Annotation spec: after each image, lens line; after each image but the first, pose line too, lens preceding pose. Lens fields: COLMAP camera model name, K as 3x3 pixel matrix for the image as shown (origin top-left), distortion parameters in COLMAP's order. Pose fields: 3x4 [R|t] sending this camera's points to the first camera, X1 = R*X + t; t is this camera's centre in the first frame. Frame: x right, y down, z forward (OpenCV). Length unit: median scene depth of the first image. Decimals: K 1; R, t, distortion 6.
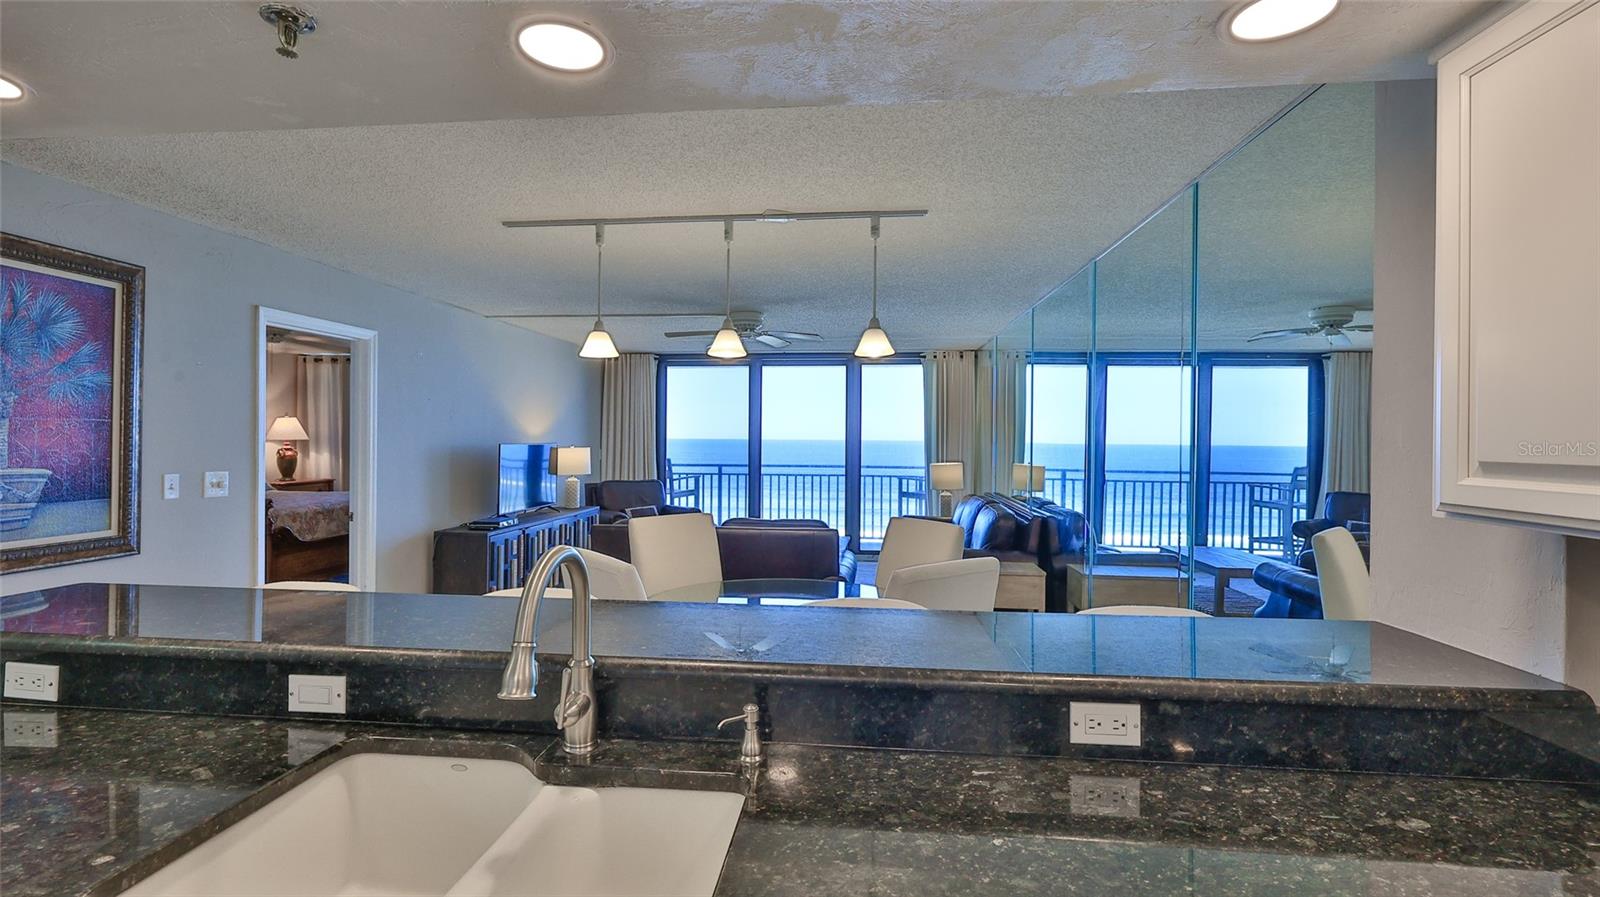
lens RADIAL K [[732.0, 0, 813.1], [0, 732.0, 441.0], [0, 0, 1]] dist [-0.002349, 0.000451]
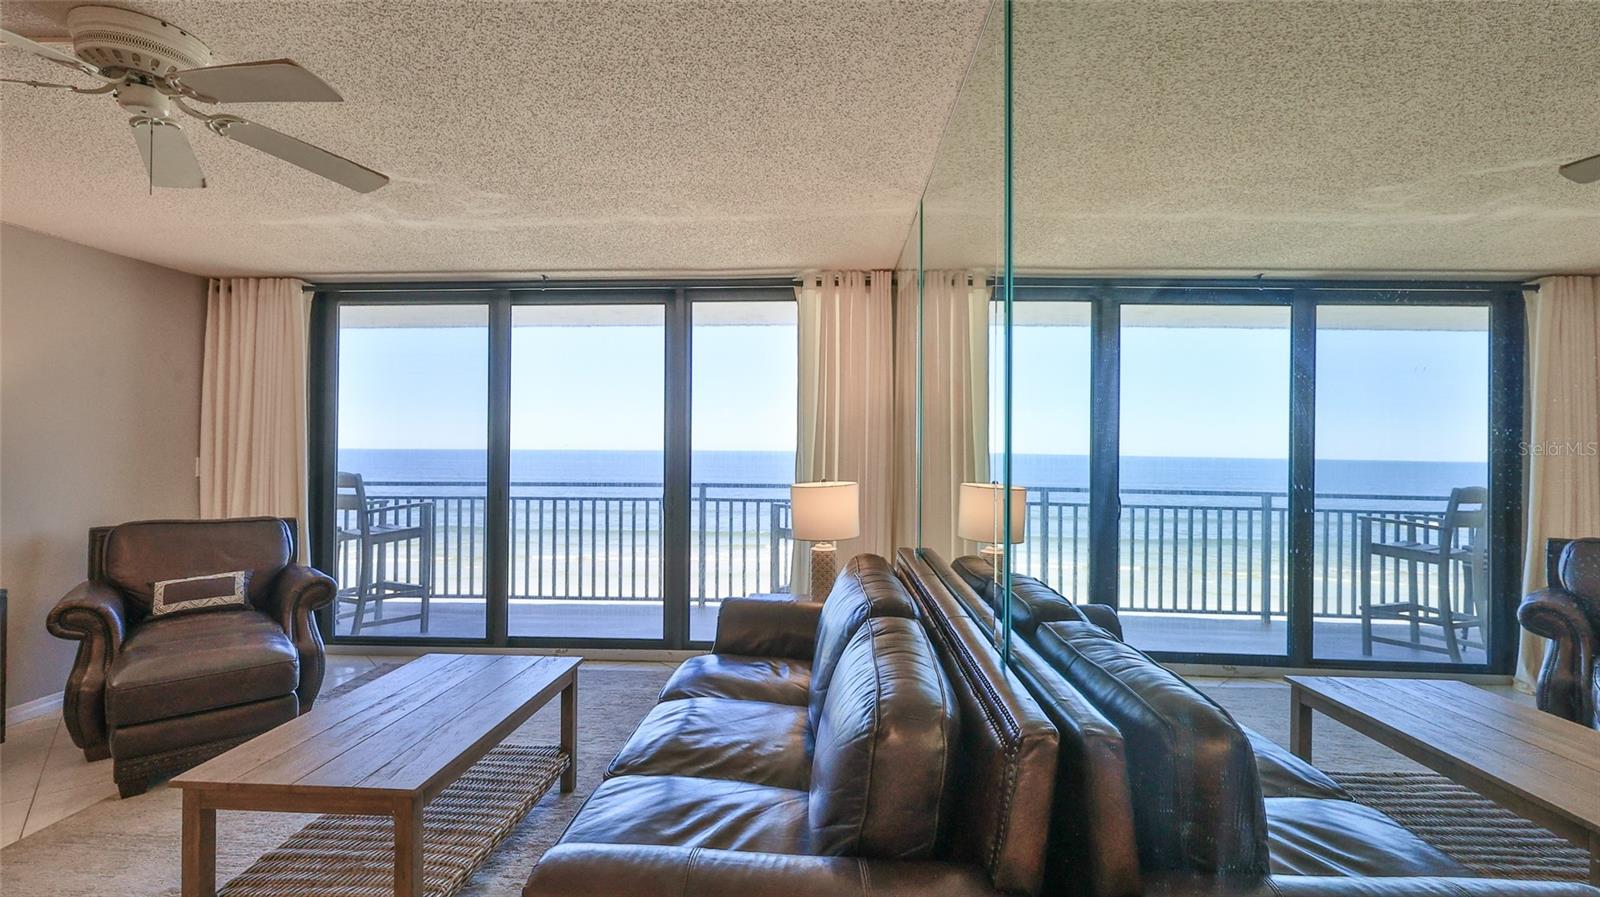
lens RADIAL K [[732.0, 0, 808.6], [0, 732.0, 449.2], [0, 0, 1]] dist [-0.002349, 0.000451]
pose [[0.998750, -0.000267, 0.049988, 0.133303], [0.000413, 0.999996, -0.002920, 0.007798], [-0.049987, 0.002937, 0.998746, 0.465298]]
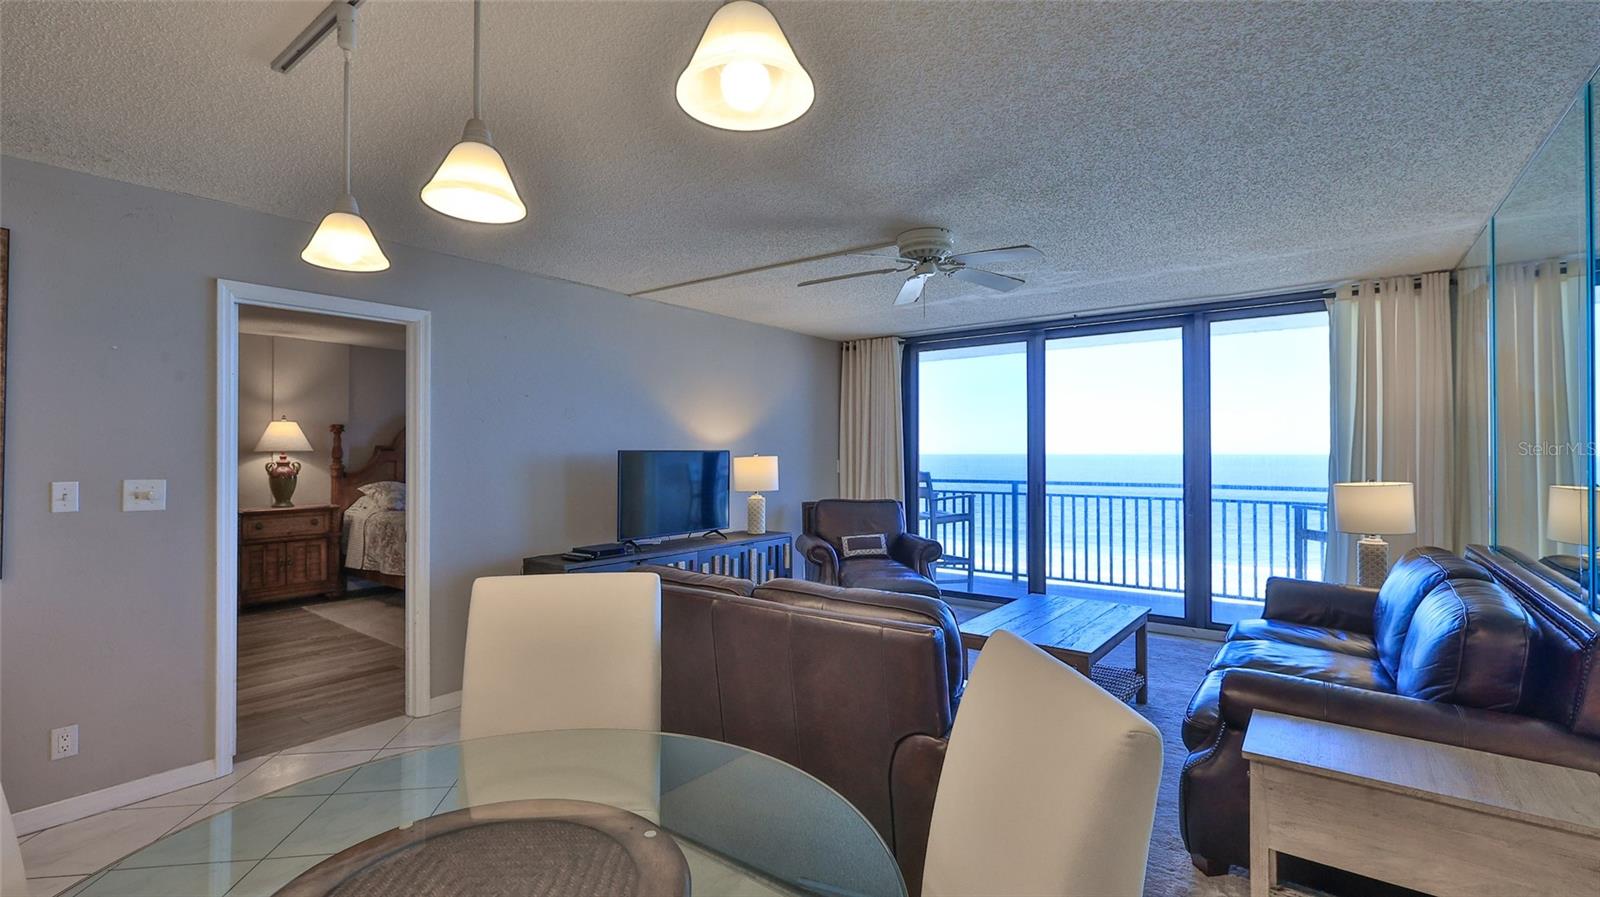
lens RADIAL K [[732.0, 0, 775.6], [0, 732.0, 449.4], [0, 0, 1]] dist [-0.002349, 0.000451]
pose [[0.842727, -0.009655, -0.538255, 0.093158], [0.004624, 0.999932, -0.010696, 0.008452], [0.538322, 0.006525, 0.842714, 0.289751]]
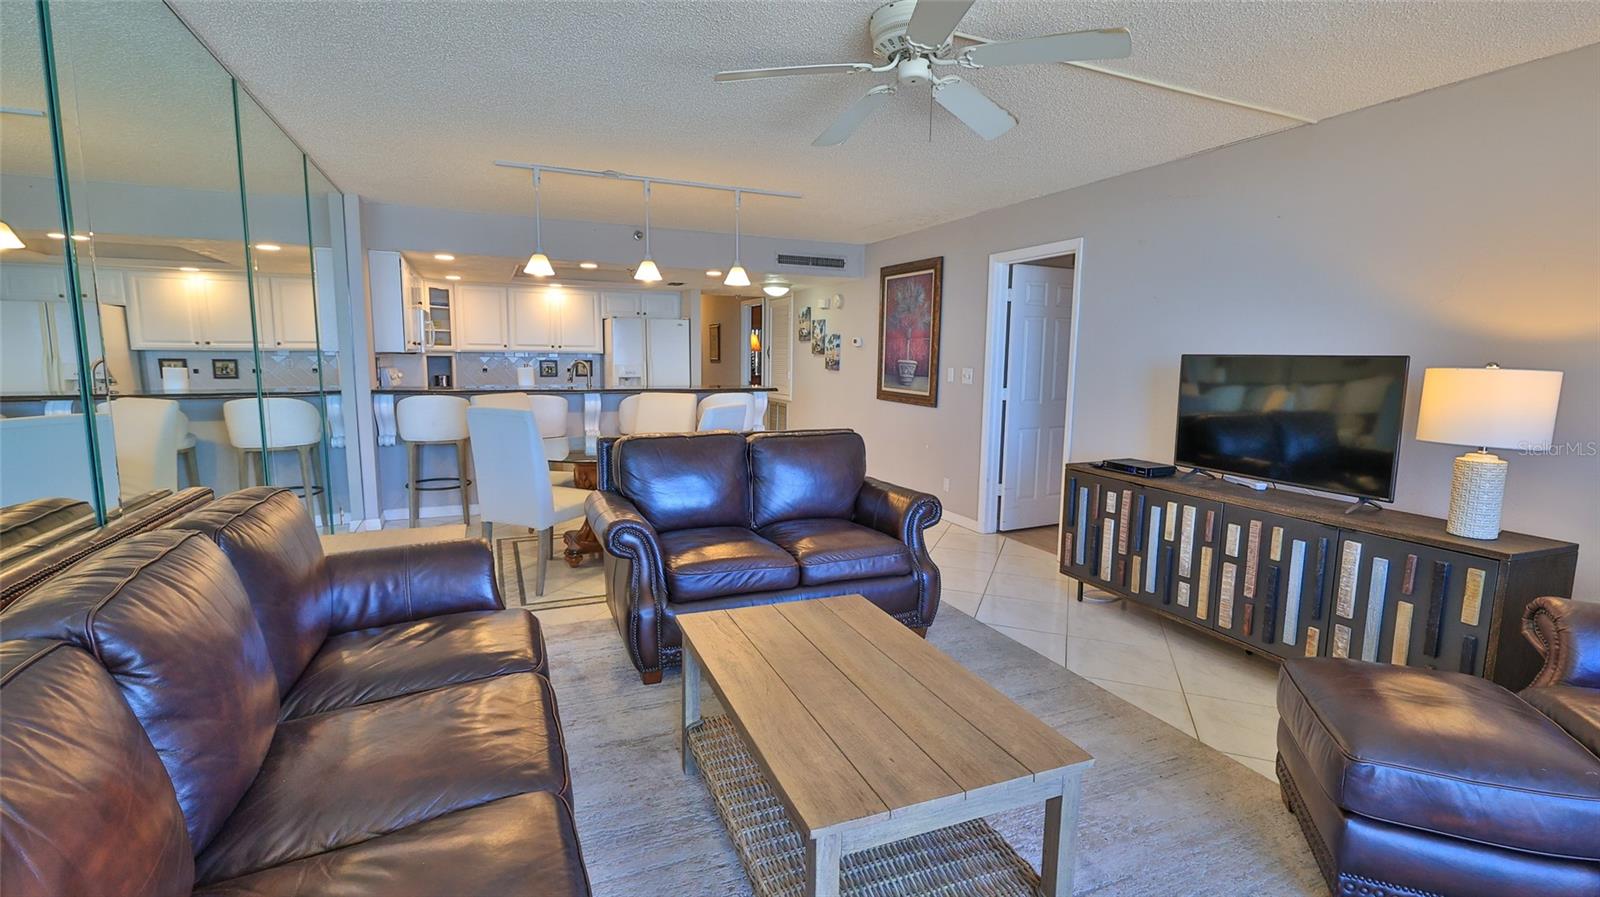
lens RADIAL K [[732.0, 0, 796.4], [0, 732.0, 453.5], [0, 0, 1]] dist [-0.002349, 0.000451]
pose [[-0.887218, 0.046880, -0.458963, 0.118153], [-0.018969, 0.990276, 0.137819, 0.005194], [0.460961, 0.130981, -0.877701, 0.958183]]
